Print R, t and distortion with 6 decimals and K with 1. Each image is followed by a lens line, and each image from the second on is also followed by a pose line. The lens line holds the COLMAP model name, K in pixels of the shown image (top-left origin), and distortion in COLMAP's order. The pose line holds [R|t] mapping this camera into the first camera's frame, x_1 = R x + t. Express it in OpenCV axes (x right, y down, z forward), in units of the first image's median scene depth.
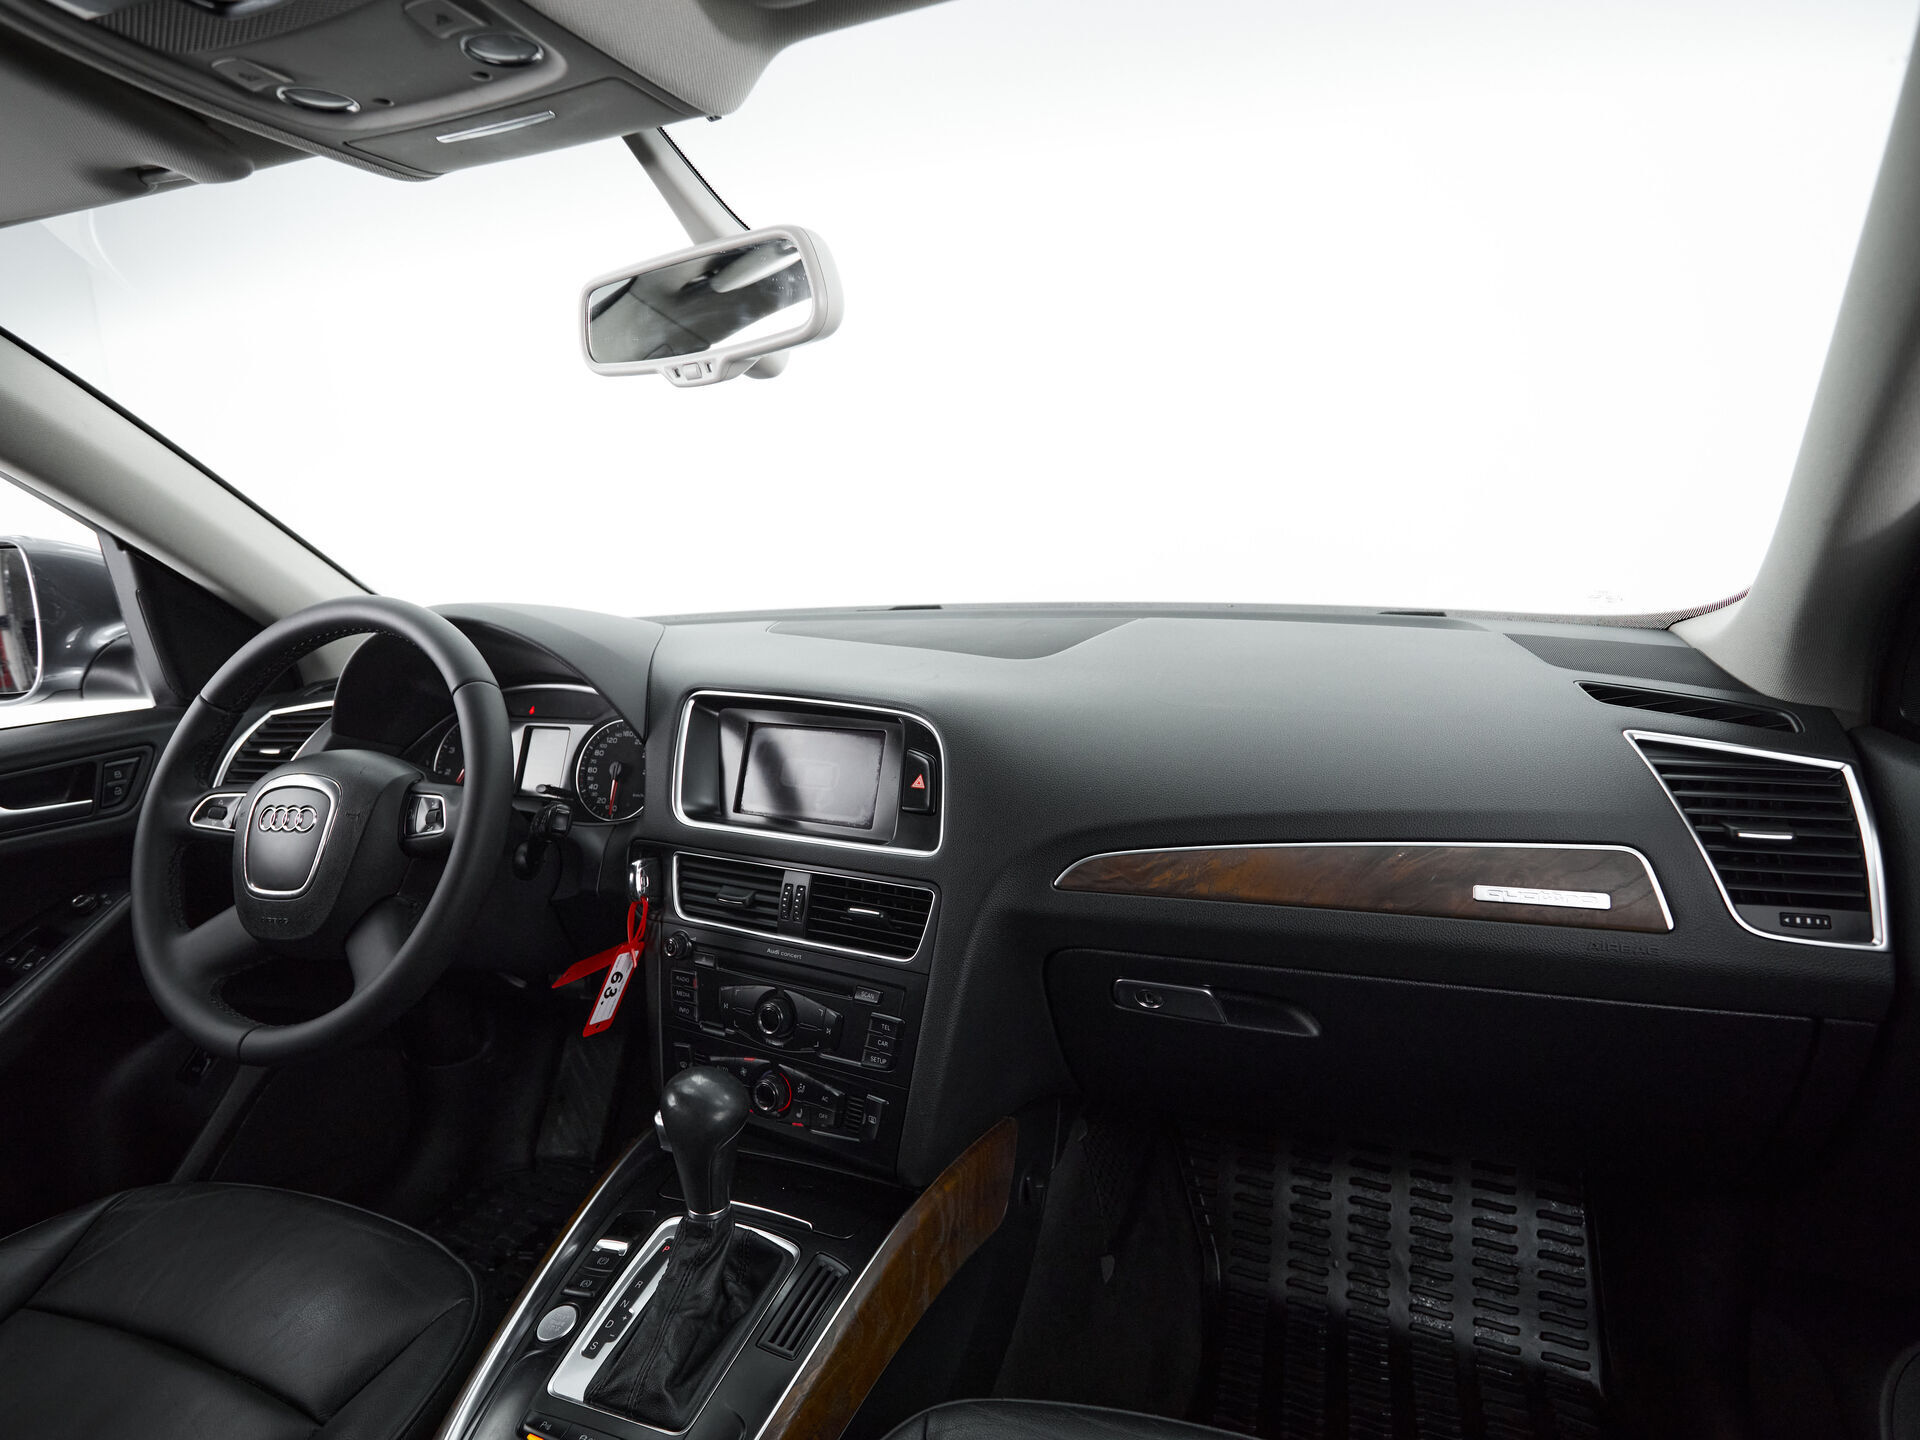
lens RADIAL K [[1007.2, 0, 959.6], [0, 1007.2, 716.9], [0, 0, 1]] dist [-0.009837, 0.000533]
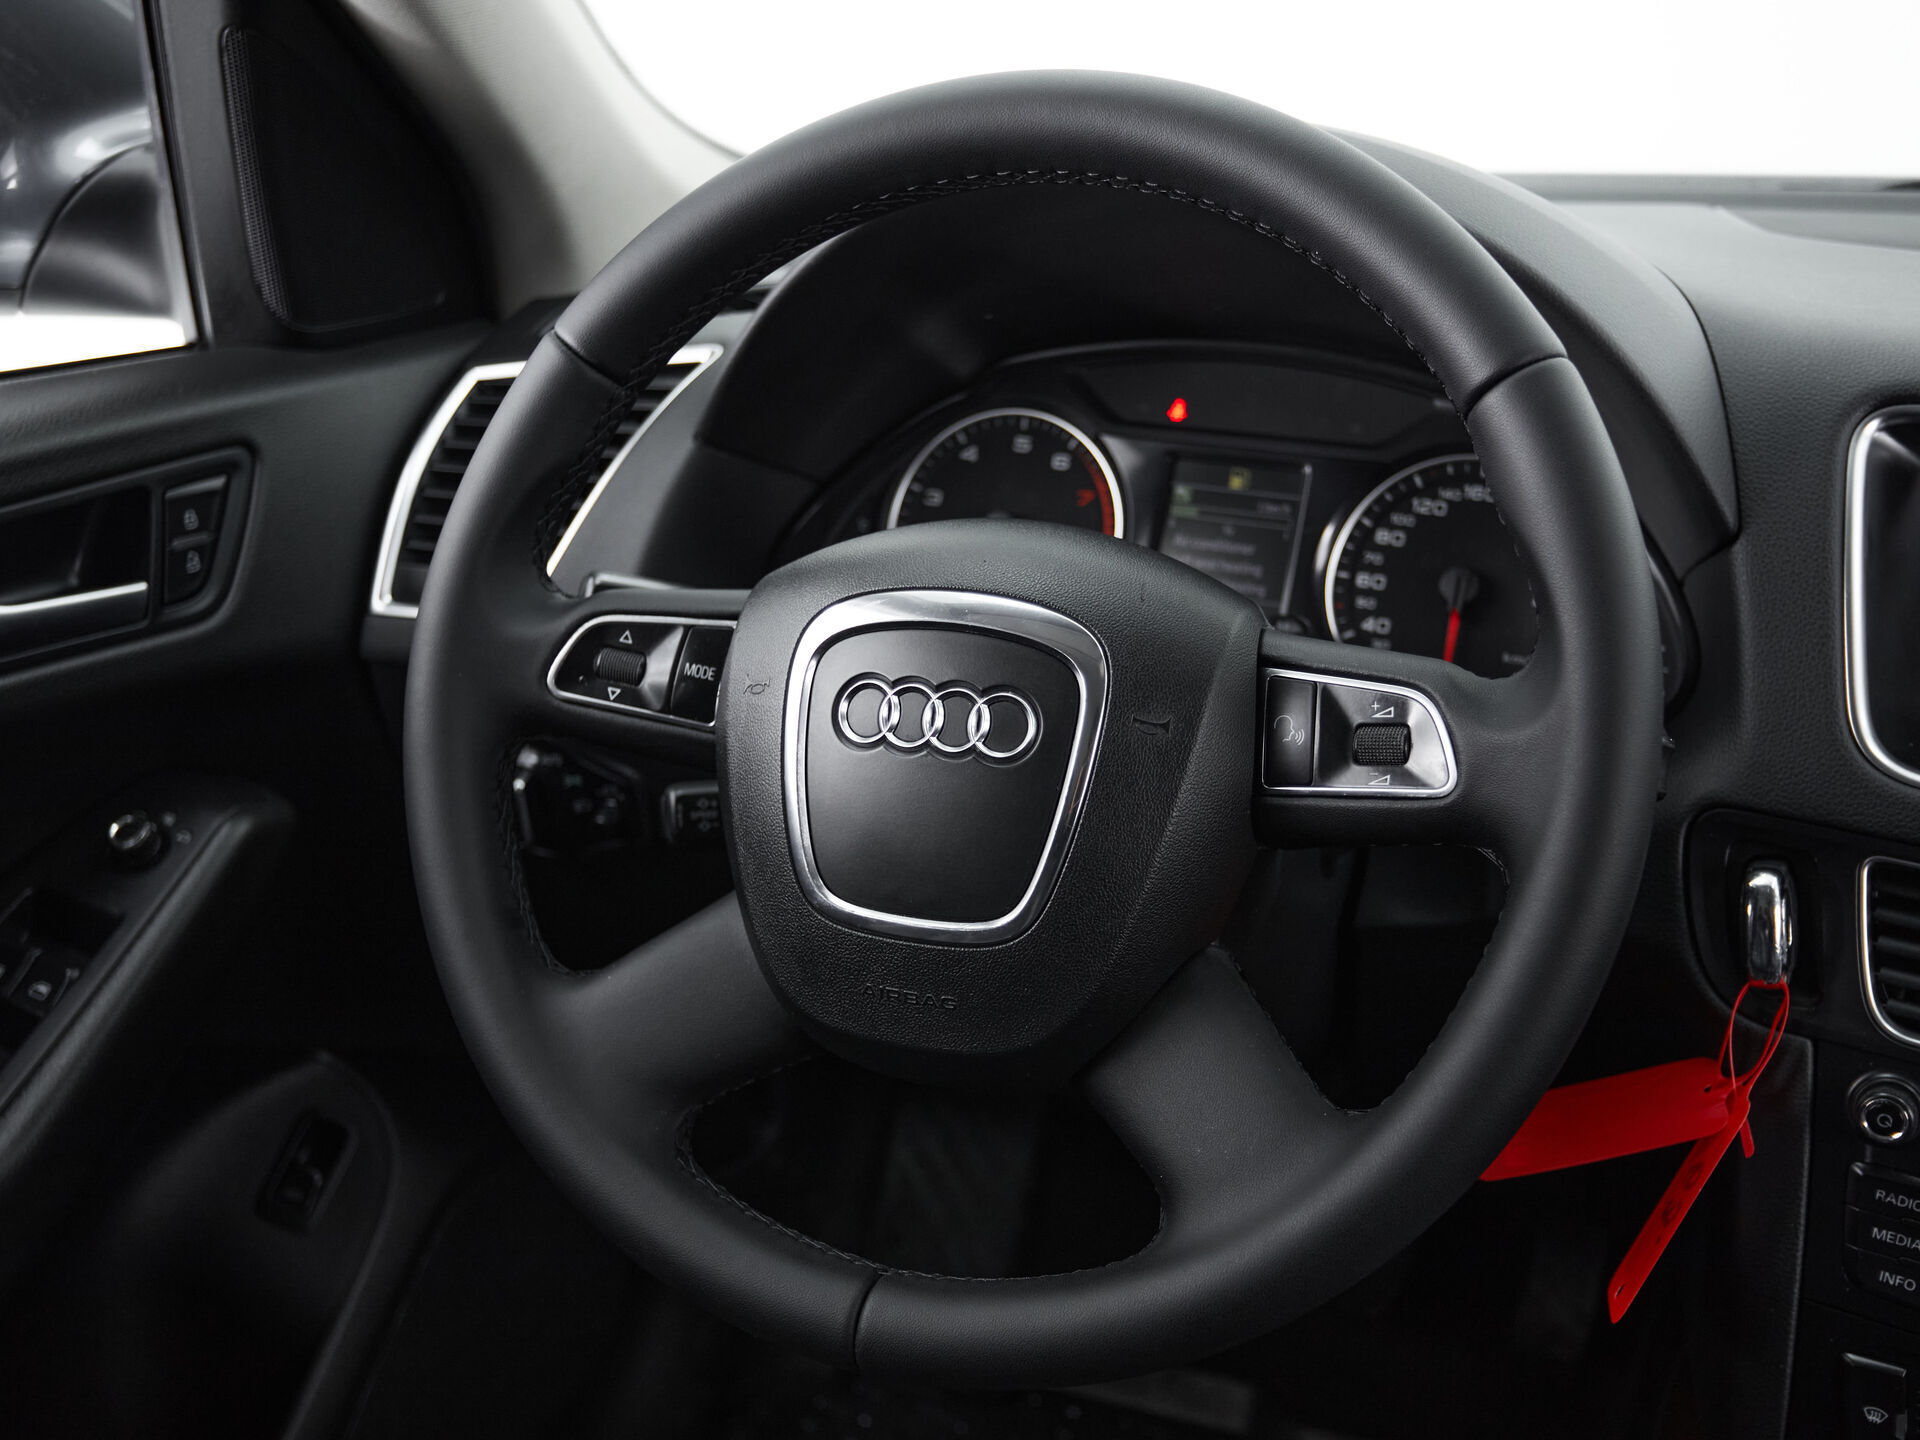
lens RADIAL K [[1902.2, 0, 943.3], [0, 1902.2, 767.1], [0, 0, 1]] dist [-0.016231, 0.000000]
pose [[0.996266, 0.069414, -0.051339, -0.638578], [-0.058282, 0.979418, 0.193247, -0.011415], [0.063697, -0.189533, 0.979806, 0.341361]]
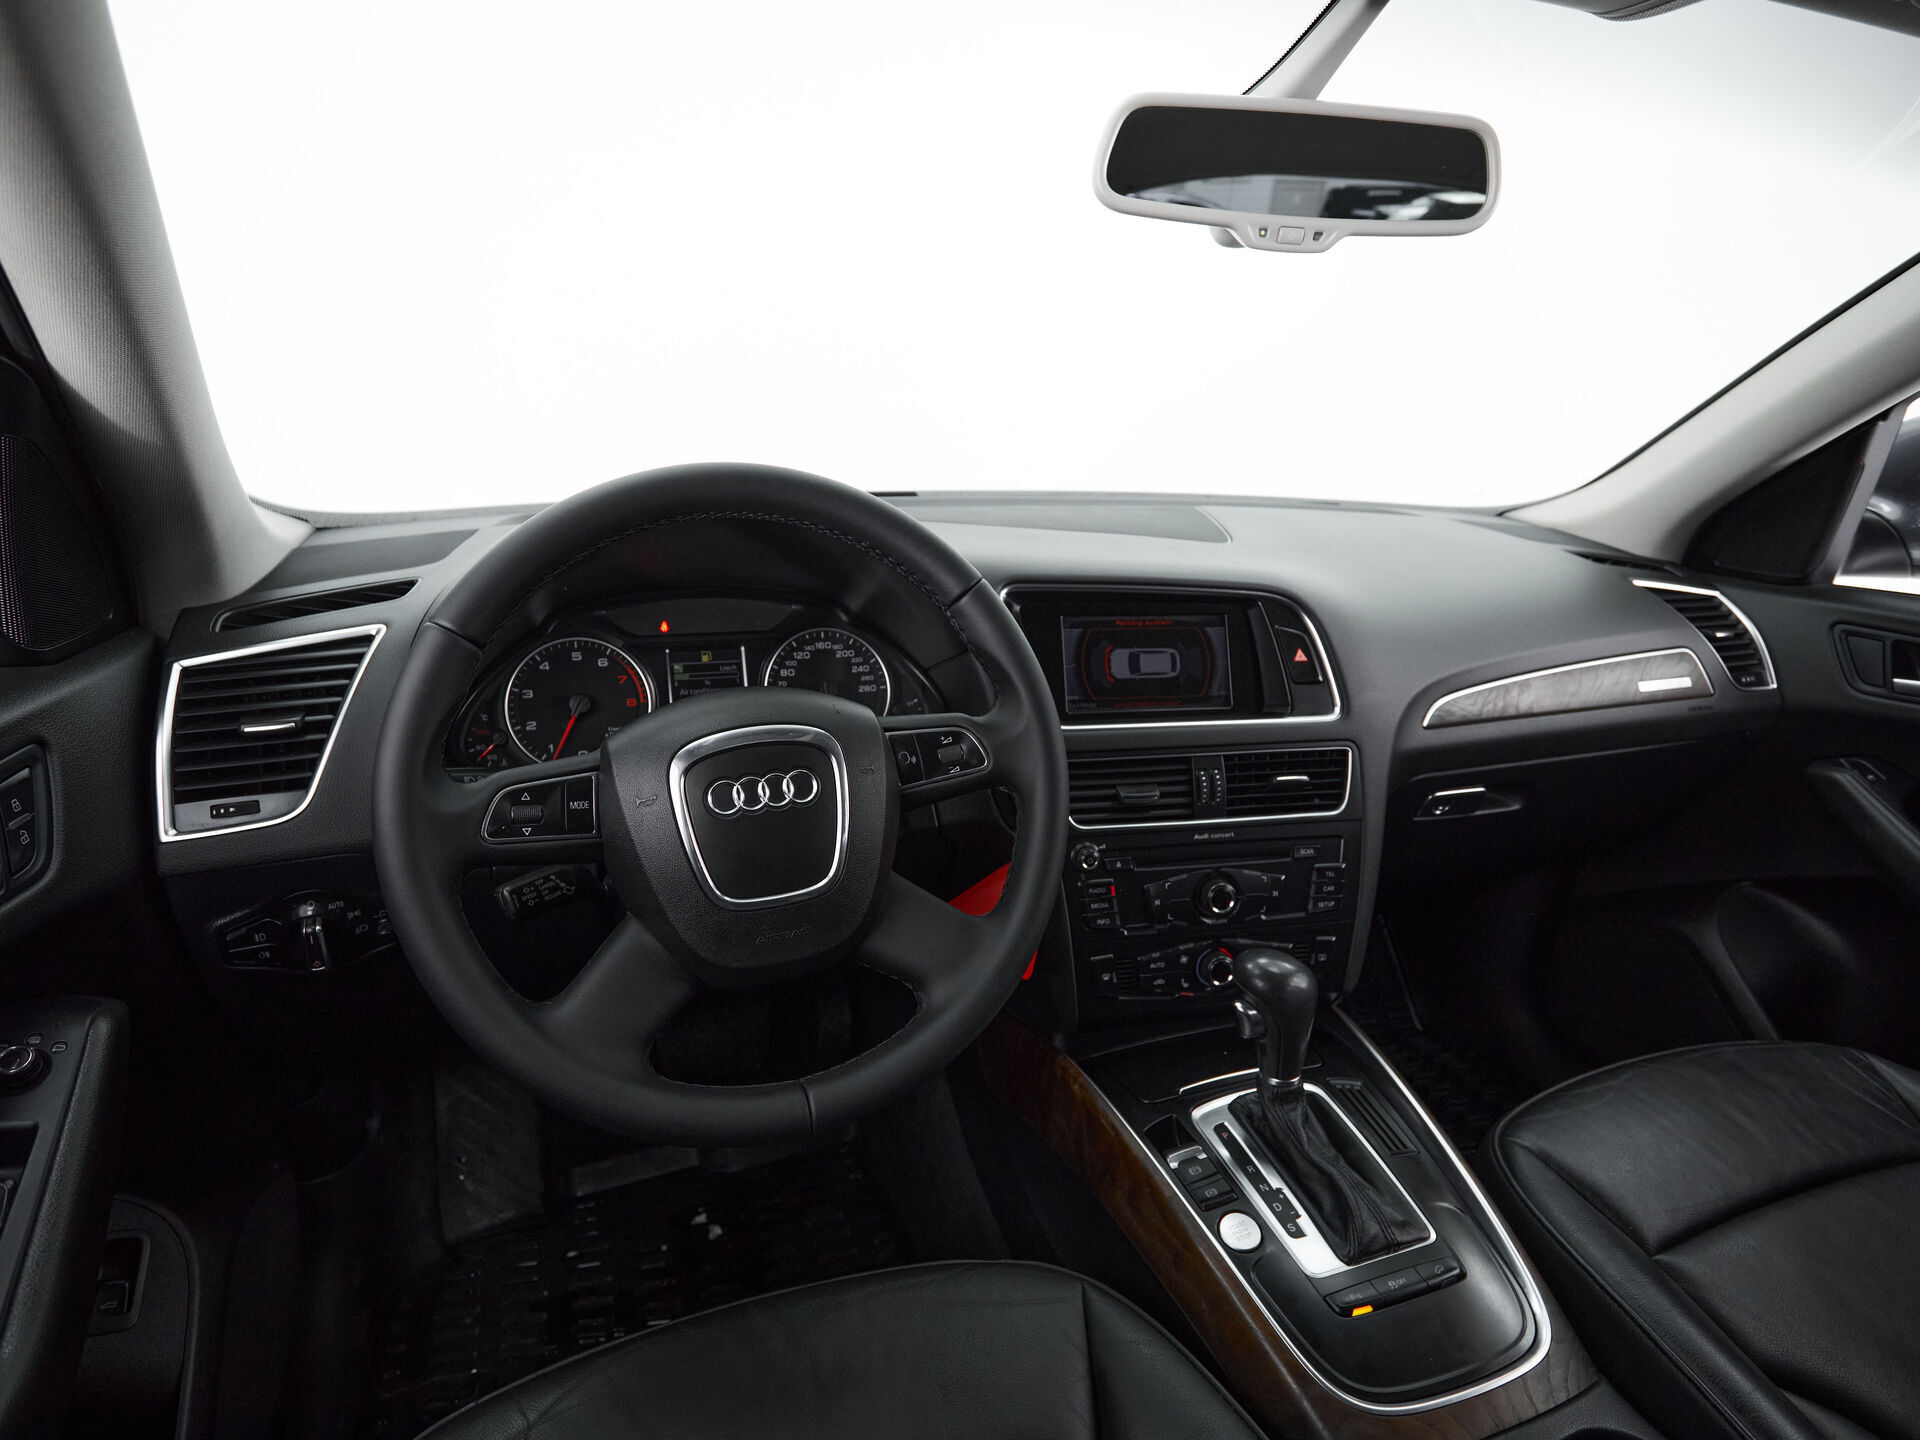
lens RADIAL K [[1007.2, 0, 950.8], [0, 1007.2, 717.7], [0, 0, 1]] dist [-0.009837, 0.000533]
pose [[0.762774, -0.125278, 0.634414, -1.015359], [0.060317, 0.990561, 0.123086, -0.025561], [-0.643846, -0.055621, 0.763131, 0.399306]]
